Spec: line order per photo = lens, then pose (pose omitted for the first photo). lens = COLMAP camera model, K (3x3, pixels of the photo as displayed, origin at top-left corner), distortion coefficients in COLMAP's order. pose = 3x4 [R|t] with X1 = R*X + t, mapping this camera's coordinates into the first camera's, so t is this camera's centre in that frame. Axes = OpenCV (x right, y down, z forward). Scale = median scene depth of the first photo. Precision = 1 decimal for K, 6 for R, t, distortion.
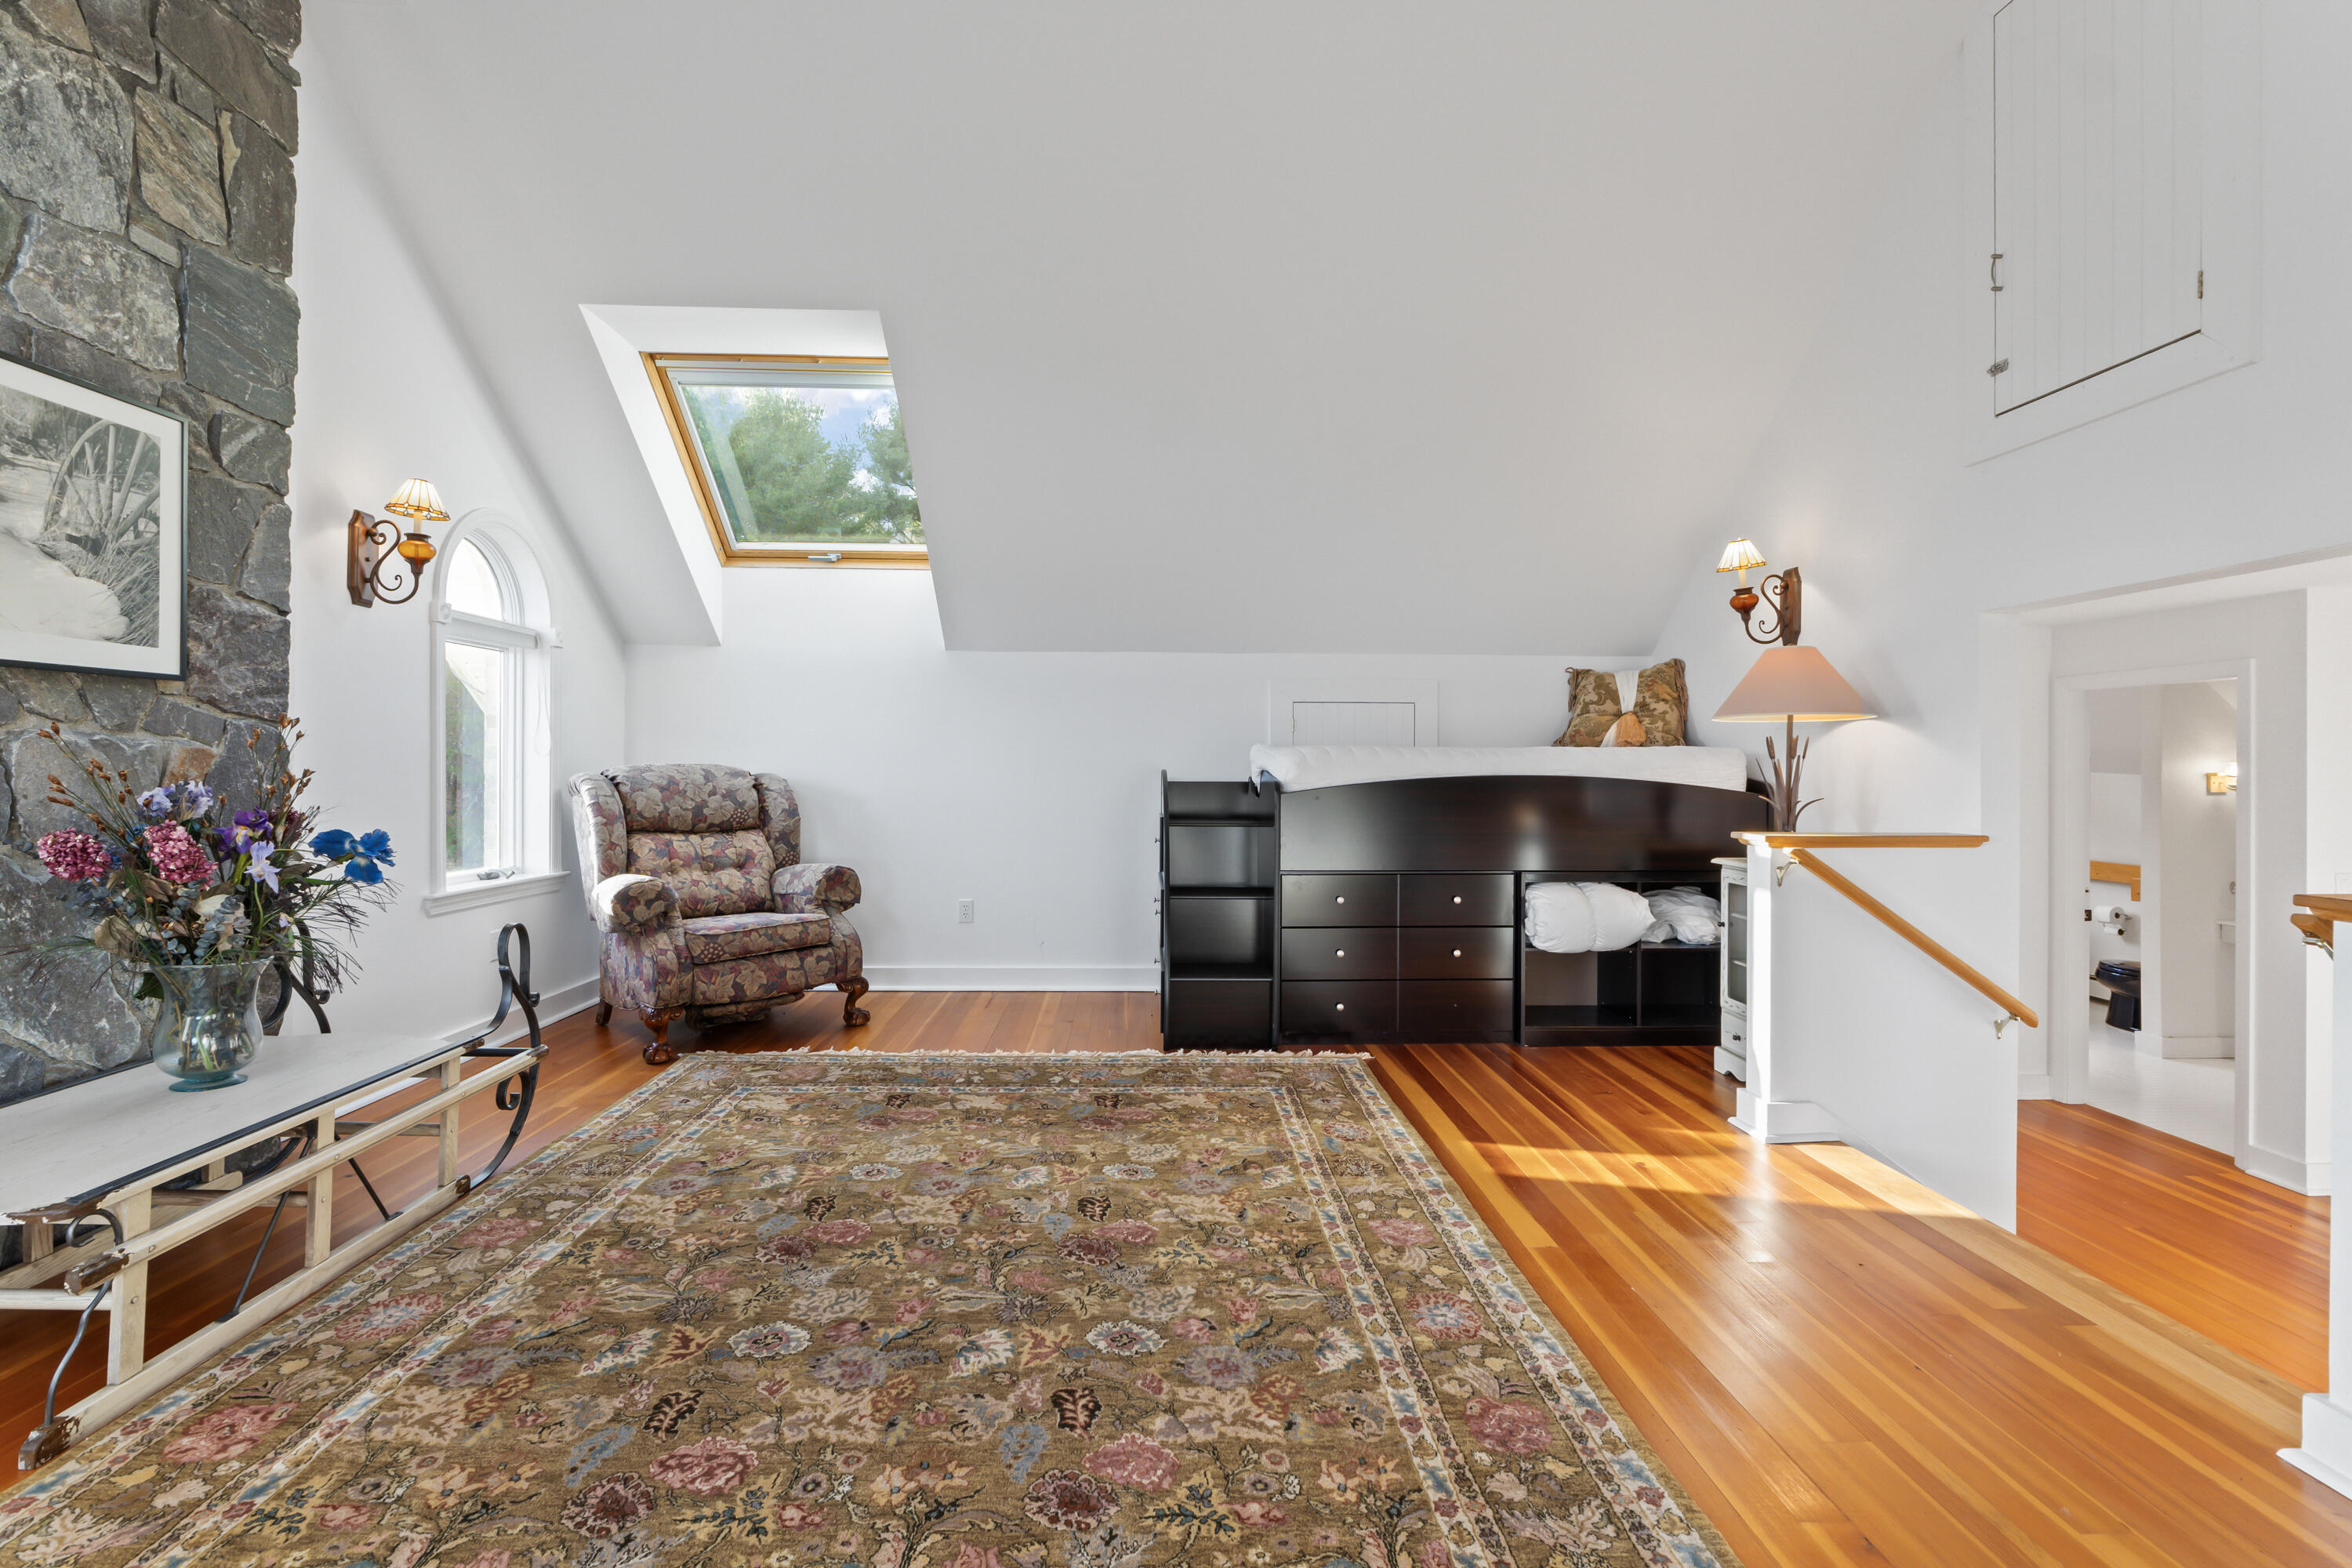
lens RADIAL K [[1043.8, 0, 1173.5], [0, 1043.8, 781.3], [0, 0, 1]] dist [-0.011736, -0.000067]
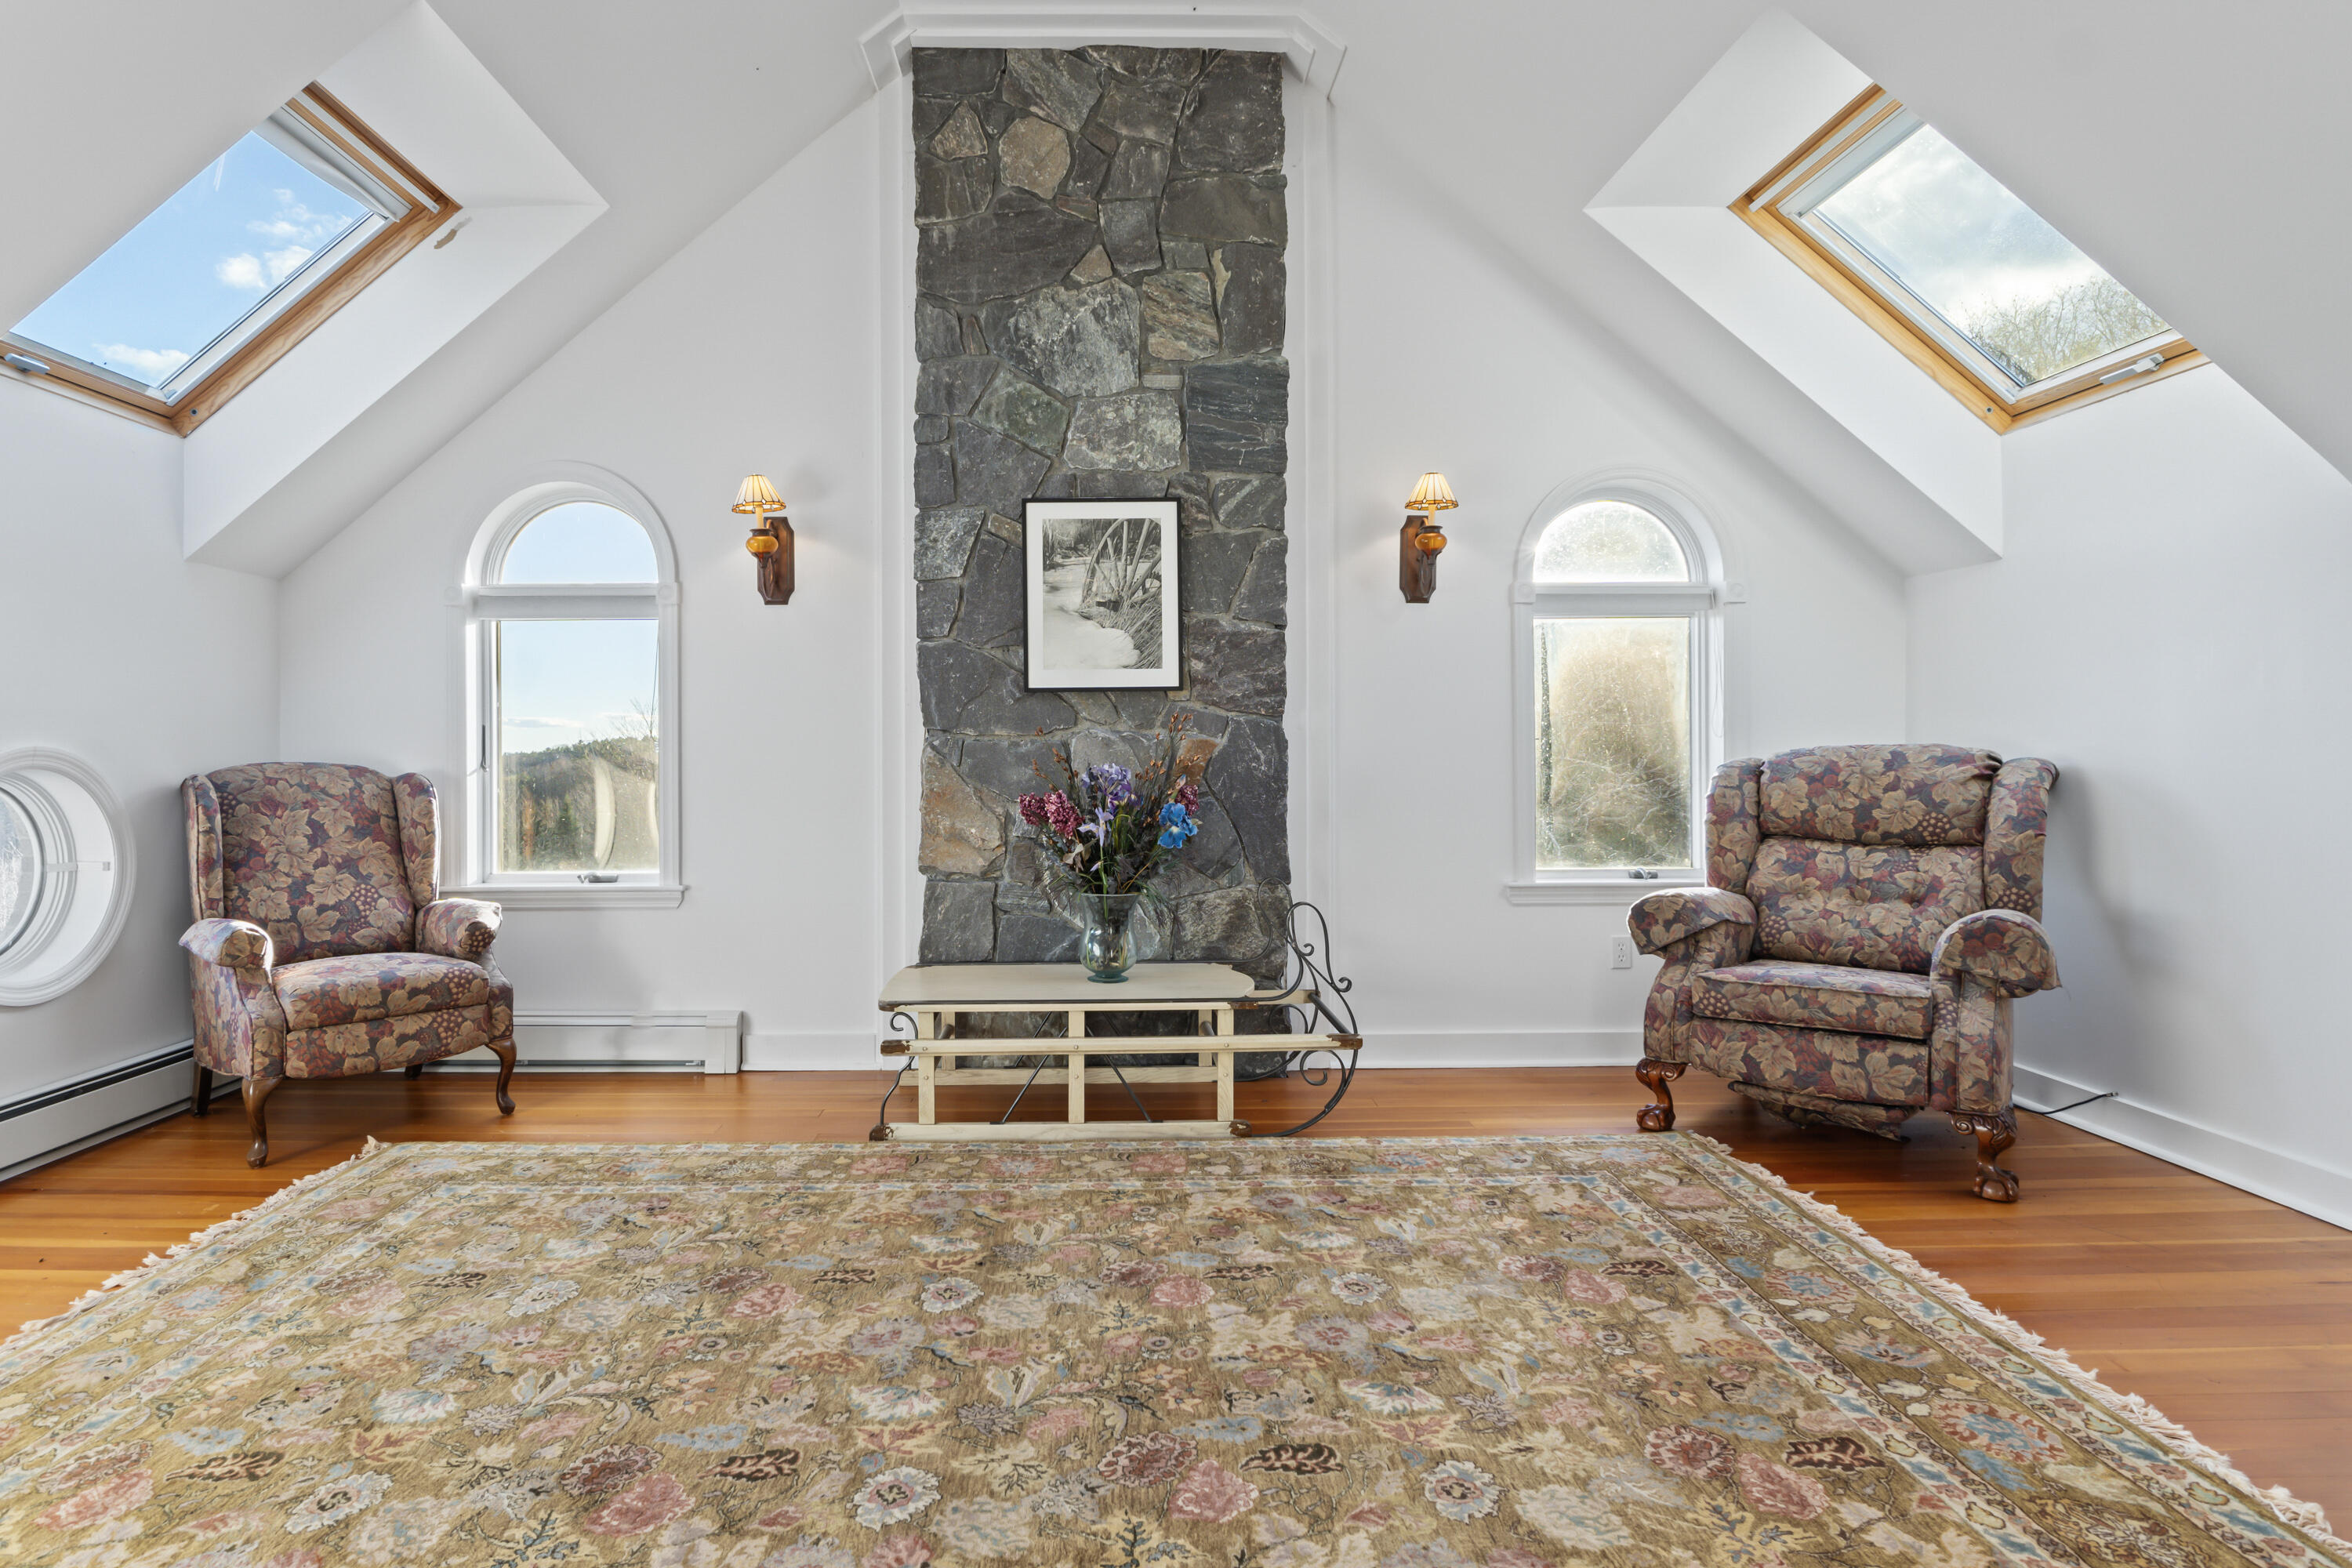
lens RADIAL K [[1296.0, 0, 1171.4], [0, 1296.0, 763.5], [0, 0, 1]] dist [-0.006785, -0.000431]
pose [[-0.023938, -0.000800, -0.999713, 0.728354], [-0.008448, 0.999964, -0.000598, 0.000353], [0.999678, 0.008431, -0.023944, 0.997780]]
